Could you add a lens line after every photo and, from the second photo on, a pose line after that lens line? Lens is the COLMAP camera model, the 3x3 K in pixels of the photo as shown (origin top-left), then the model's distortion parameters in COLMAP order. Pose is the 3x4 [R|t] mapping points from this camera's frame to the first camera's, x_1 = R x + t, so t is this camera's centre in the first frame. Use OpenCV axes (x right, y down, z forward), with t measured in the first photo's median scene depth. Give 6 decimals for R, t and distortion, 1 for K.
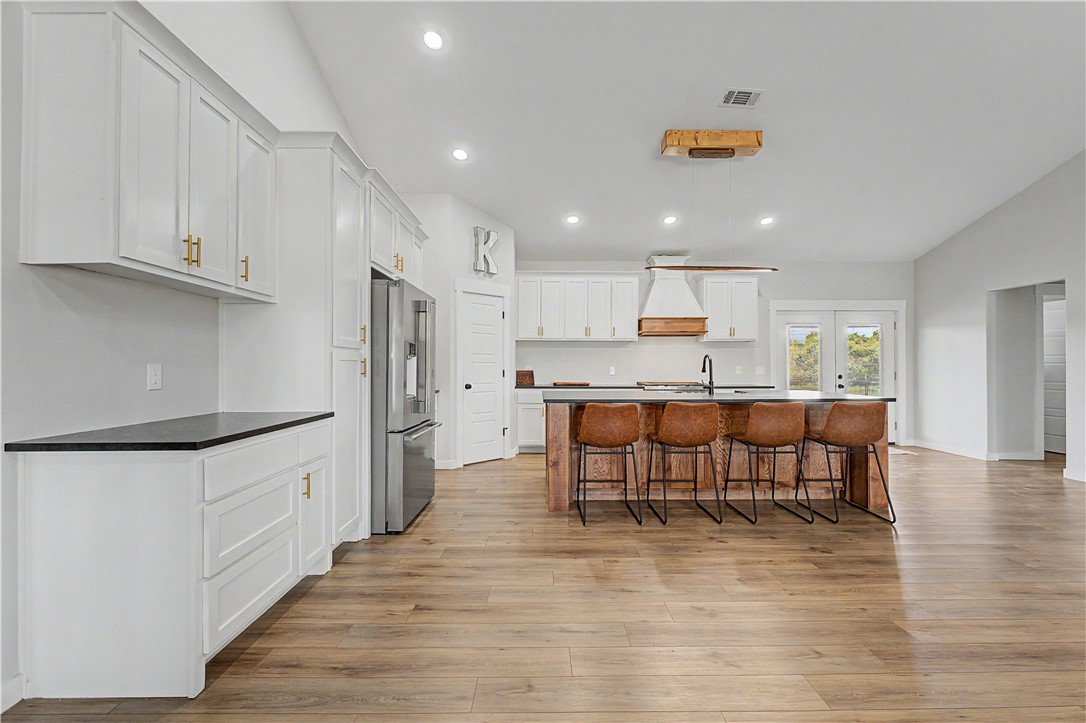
lens RADIAL K [[473.6, 0, 538.0], [0, 473.6, 367.4], [0, 0, 1]] dist [0.005355, 0.000199]
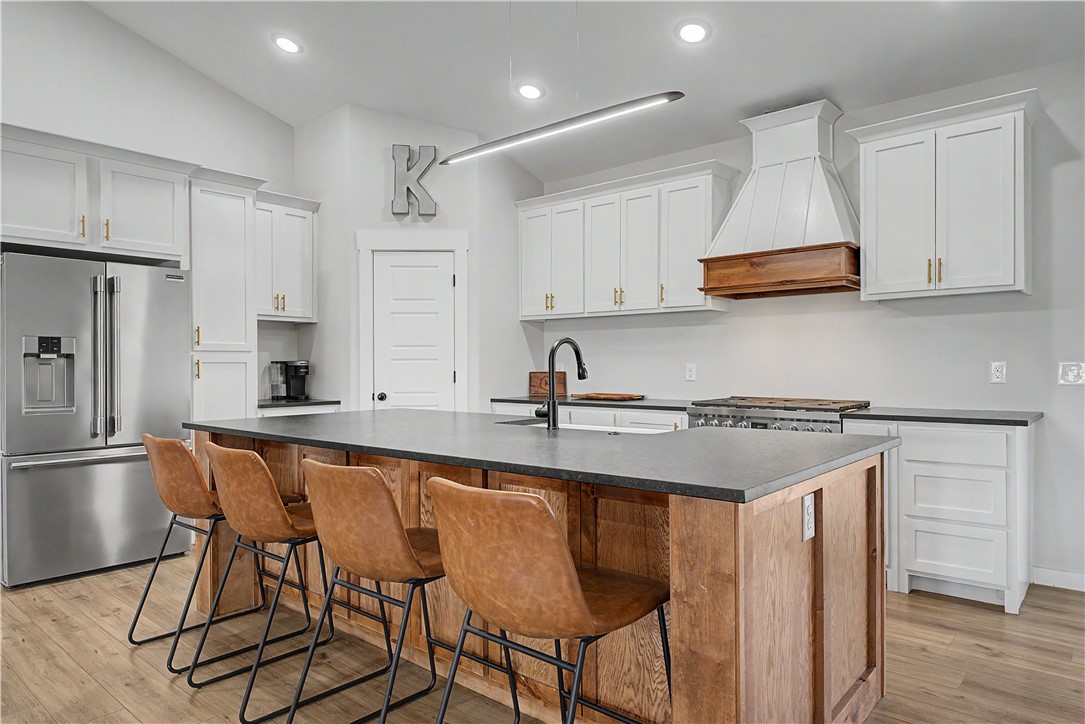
lens RADIAL K [[682.5, 0, 542.4], [0, 682.5, 362.8], [0, 0, 1]] dist [-0.008536, -0.003296]
pose [[0.742799, -0.007014, -0.669478, 0.543437], [0.007348, 0.999970, -0.002323, -0.001950], [0.669475, -0.003193, 0.742828, 0.385504]]
